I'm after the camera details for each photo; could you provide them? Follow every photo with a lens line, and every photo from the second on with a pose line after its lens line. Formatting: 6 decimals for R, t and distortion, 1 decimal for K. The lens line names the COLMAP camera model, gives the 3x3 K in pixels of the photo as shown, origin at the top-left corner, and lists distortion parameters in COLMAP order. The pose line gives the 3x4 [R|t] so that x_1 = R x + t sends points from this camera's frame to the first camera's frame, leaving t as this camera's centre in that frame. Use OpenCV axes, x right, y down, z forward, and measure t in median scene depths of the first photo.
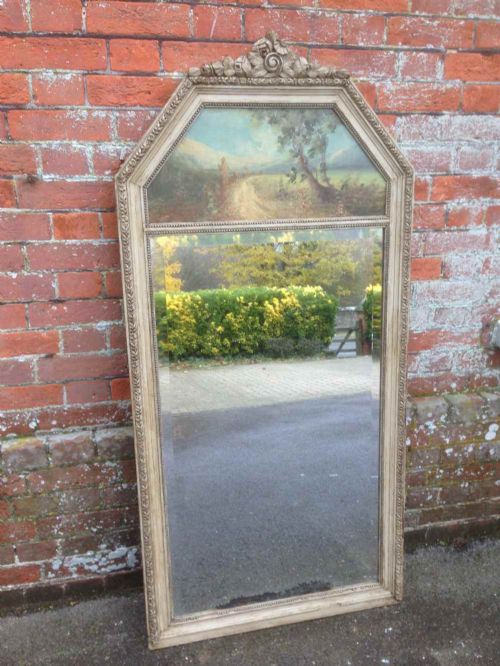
lens RADIAL K [[601.7, 0, 250.0], [0, 601.7, 333.0], [0, 0, 1]] dist [0.176050, -0.315348]
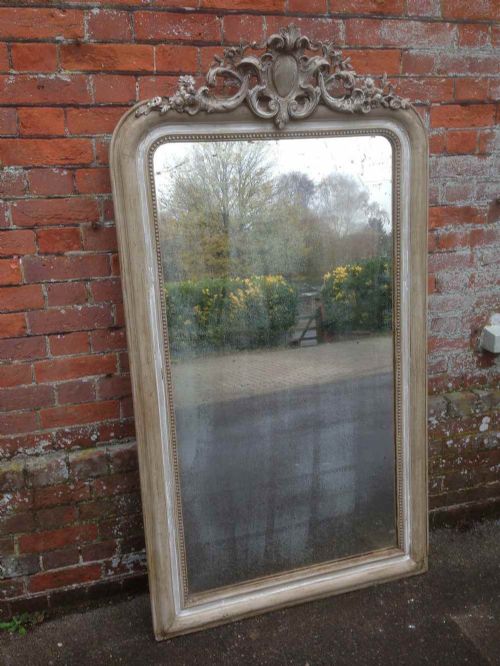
lens RADIAL K [[583.3, 0, 250.6], [0, 583.3, 336.8], [0, 0, 1]] dist [0.157944, -0.251656]
pose [[0.997777, -0.051934, 0.041753, -0.092789], [0.053596, 0.997772, -0.039730, 0.020842], [-0.039597, 0.041880, 0.998338, -0.116587]]
